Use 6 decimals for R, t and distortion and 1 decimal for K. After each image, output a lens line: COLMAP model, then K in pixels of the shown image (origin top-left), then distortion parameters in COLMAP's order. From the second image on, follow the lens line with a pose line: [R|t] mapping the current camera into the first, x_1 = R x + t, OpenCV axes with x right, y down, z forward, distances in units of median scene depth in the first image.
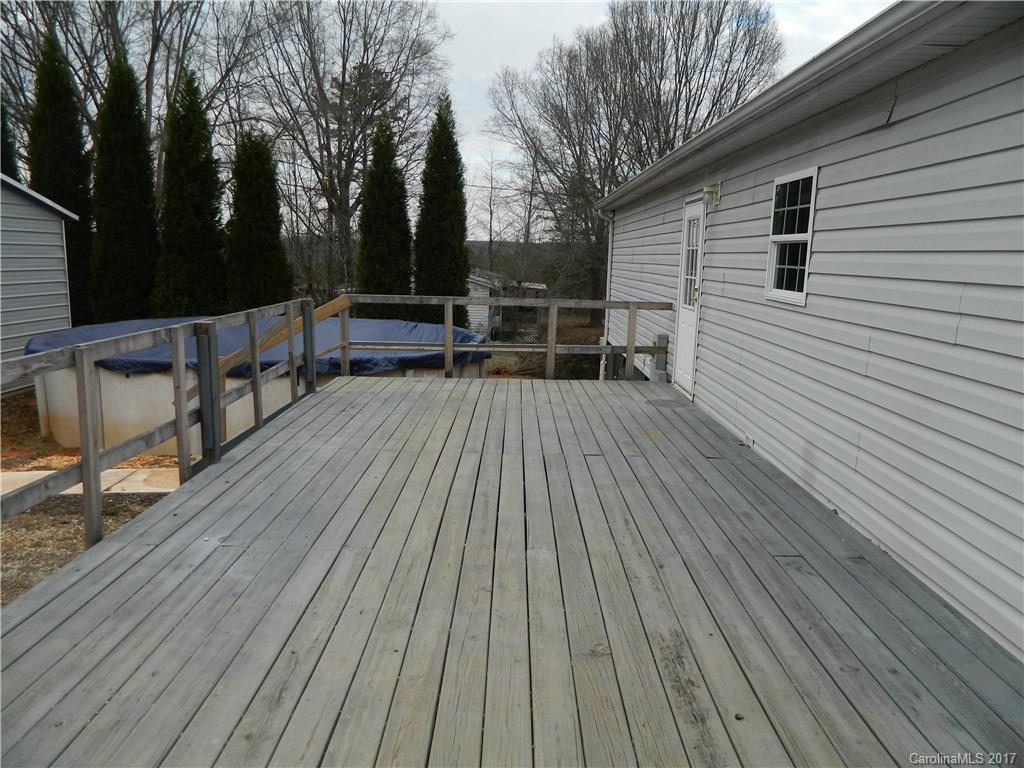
lens RADIAL K [[770.4, 0, 514.6], [0, 770.4, 386.6], [0, 0, 1]] dist [0.023136, -0.009652]
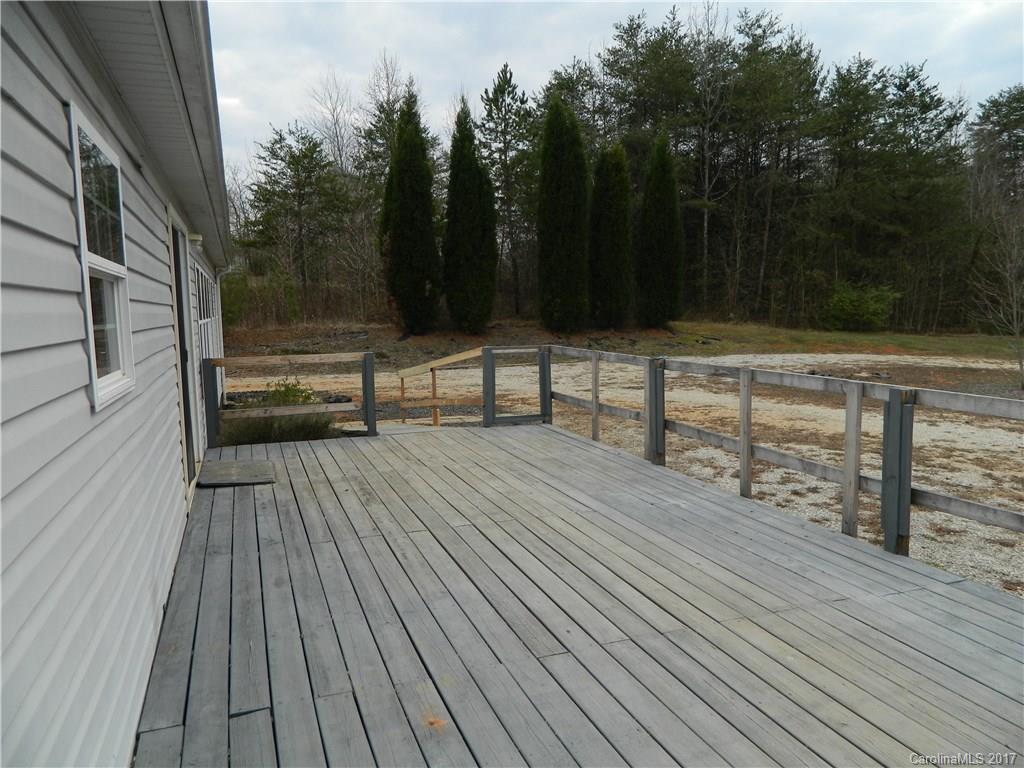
lens RADIAL K [[770.4, 0, 514.5], [0, 770.4, 384.5], [0, 0, 1]] dist [0.023136, -0.009652]
pose [[-0.941737, 0.026455, -0.335309, 0.344428], [-0.061643, 0.966442, 0.249378, -0.321259], [0.330654, 0.255518, -0.908504, 1.910879]]
